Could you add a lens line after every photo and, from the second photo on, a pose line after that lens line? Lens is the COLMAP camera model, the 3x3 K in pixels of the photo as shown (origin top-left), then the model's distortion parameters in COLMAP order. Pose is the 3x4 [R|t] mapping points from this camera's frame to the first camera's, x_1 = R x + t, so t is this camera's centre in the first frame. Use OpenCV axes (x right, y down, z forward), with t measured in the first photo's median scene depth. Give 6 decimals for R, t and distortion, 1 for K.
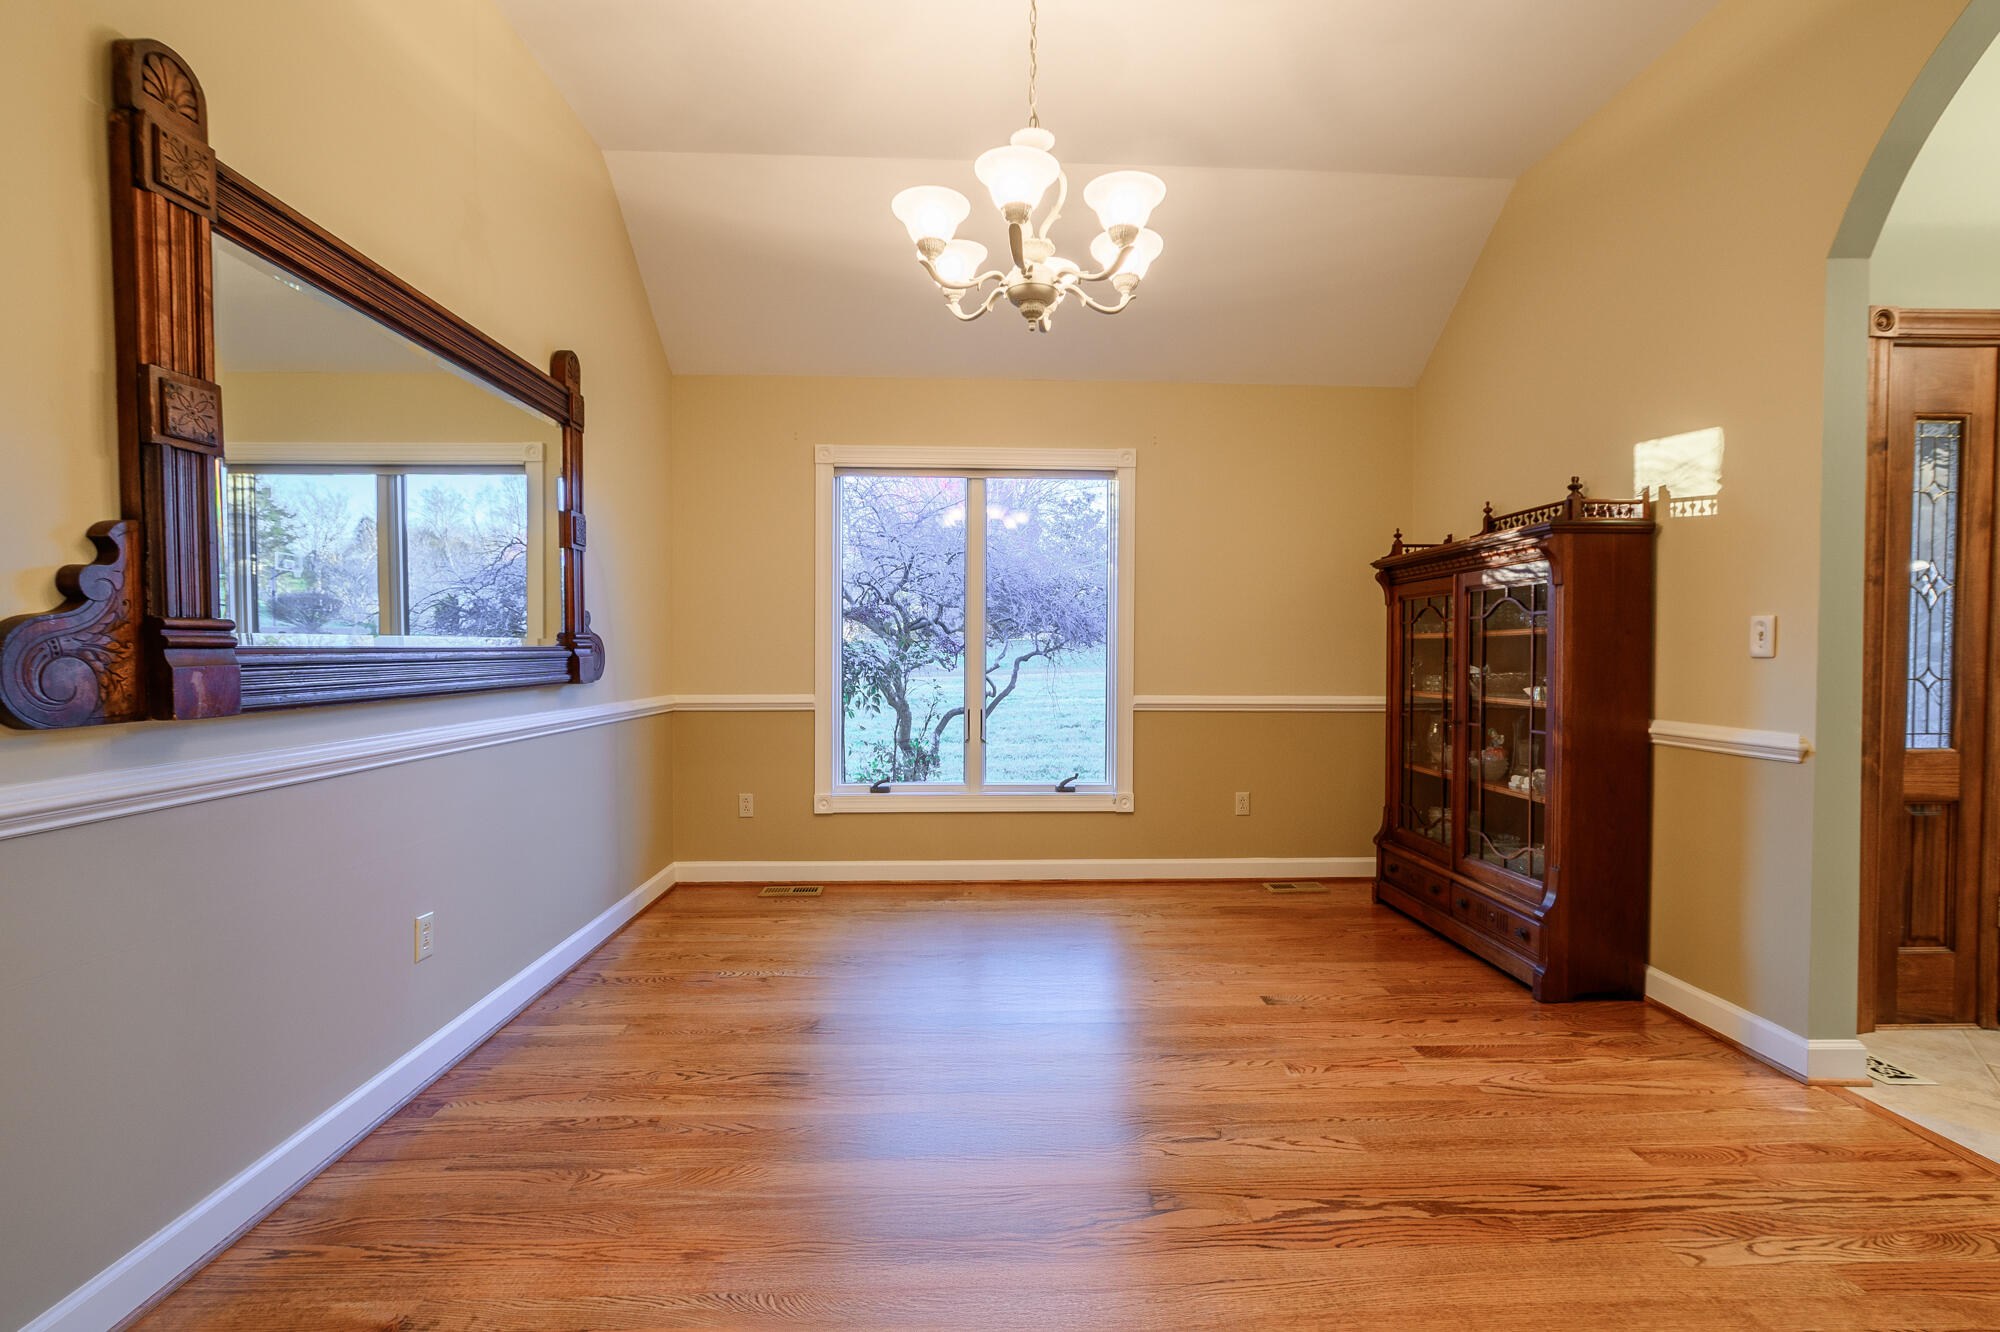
lens RADIAL K [[868.9, 0, 999.6], [0, 868.9, 671.3], [0, 0, 1]] dist [-0.019667, 0.006887]
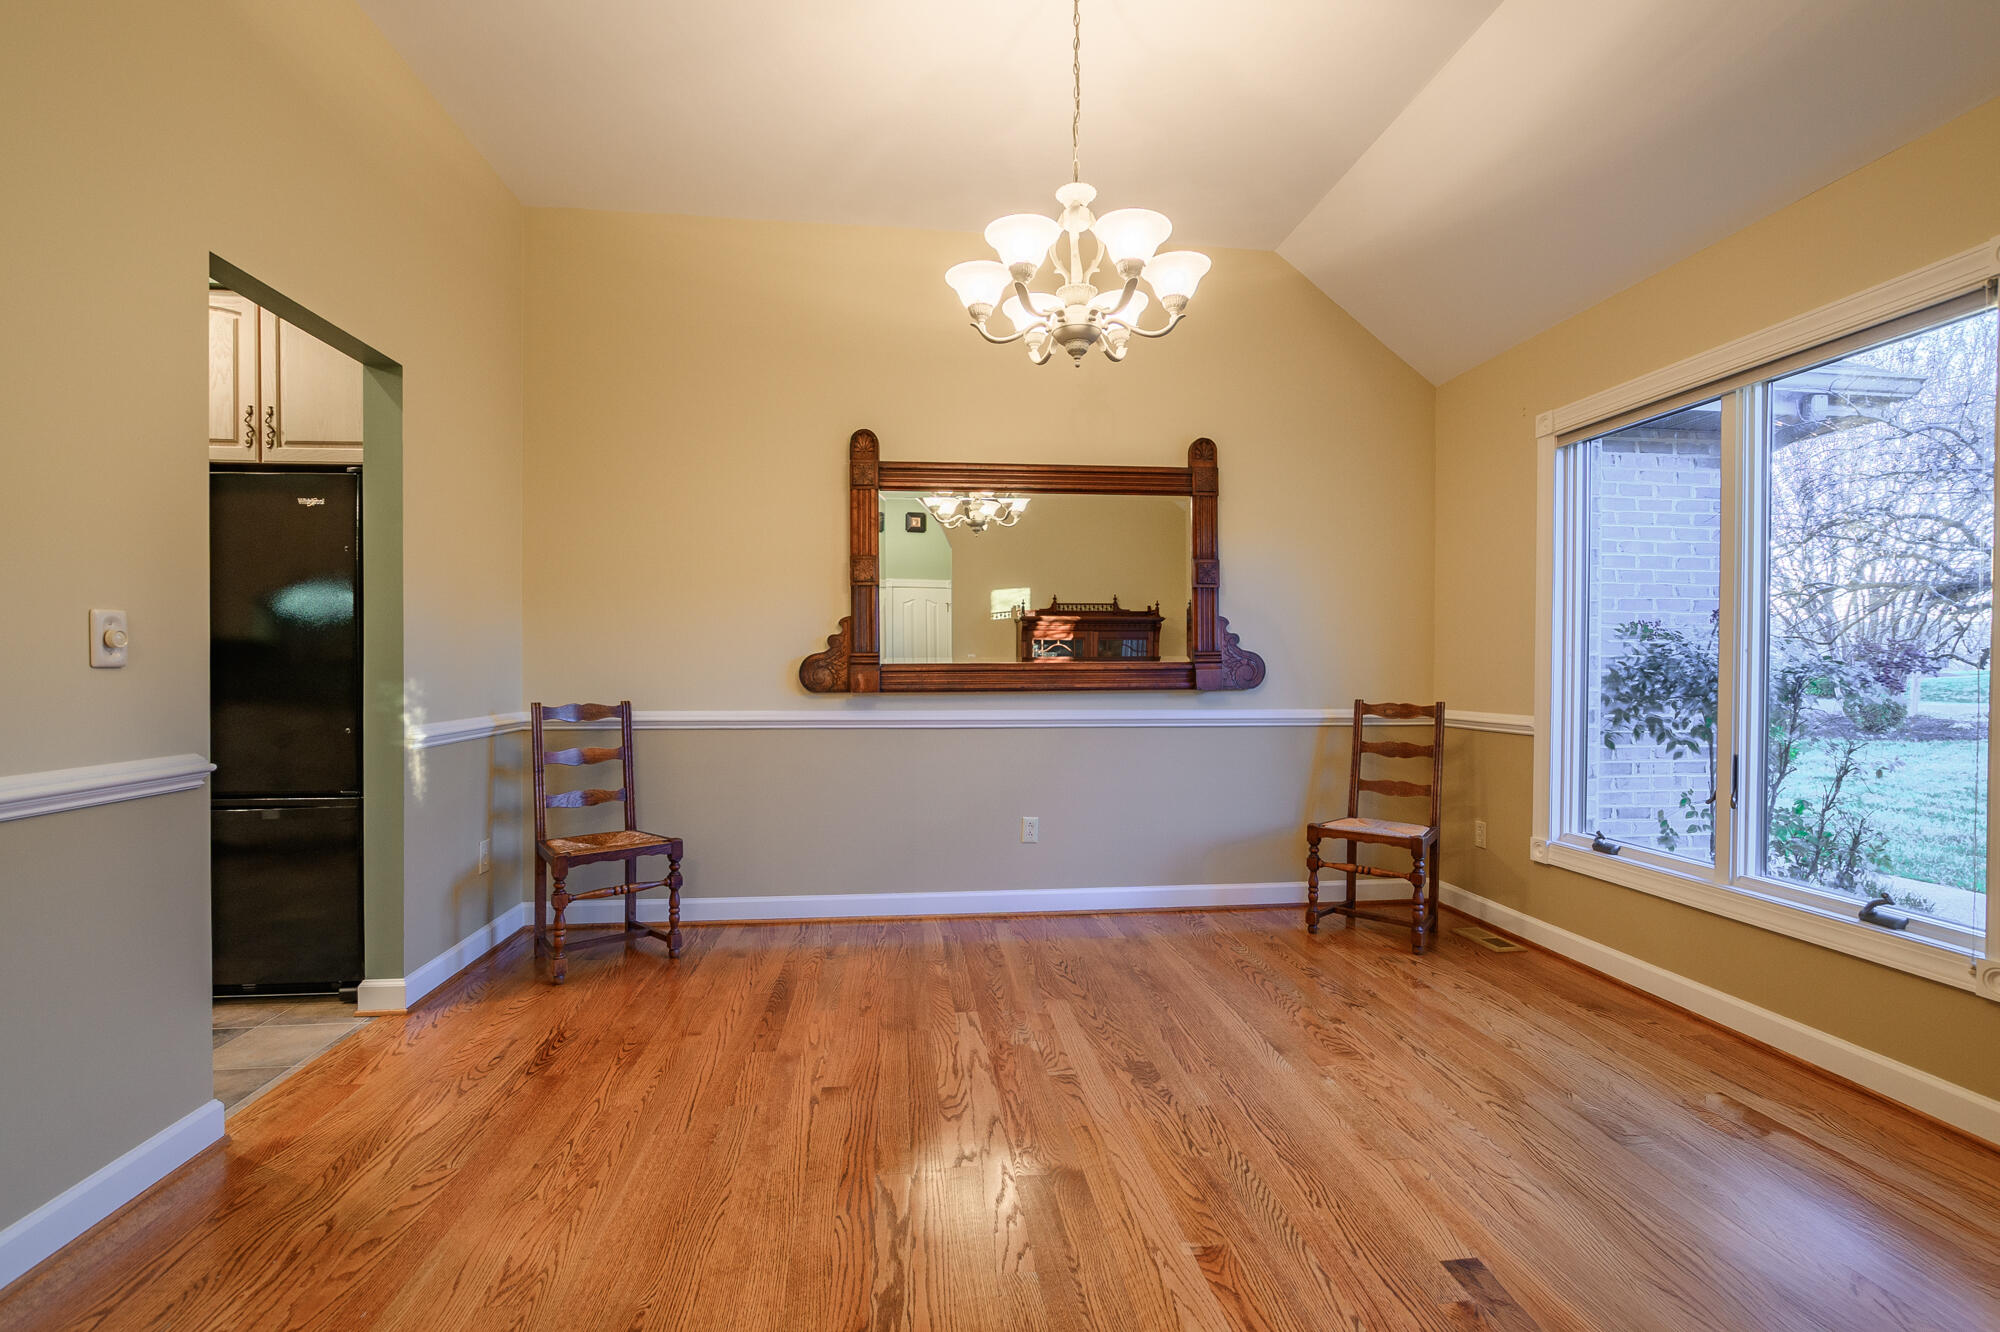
lens RADIAL K [[868.9, 0, 999.6], [0, 868.9, 671.3], [0, 0, 1]] dist [-0.019667, 0.006887]
pose [[0.074300, 0.003109, -0.997231, 0.941568], [-0.020773, 0.999783, 0.001569, -0.011456], [0.997020, 0.020599, 0.074348, 0.705031]]
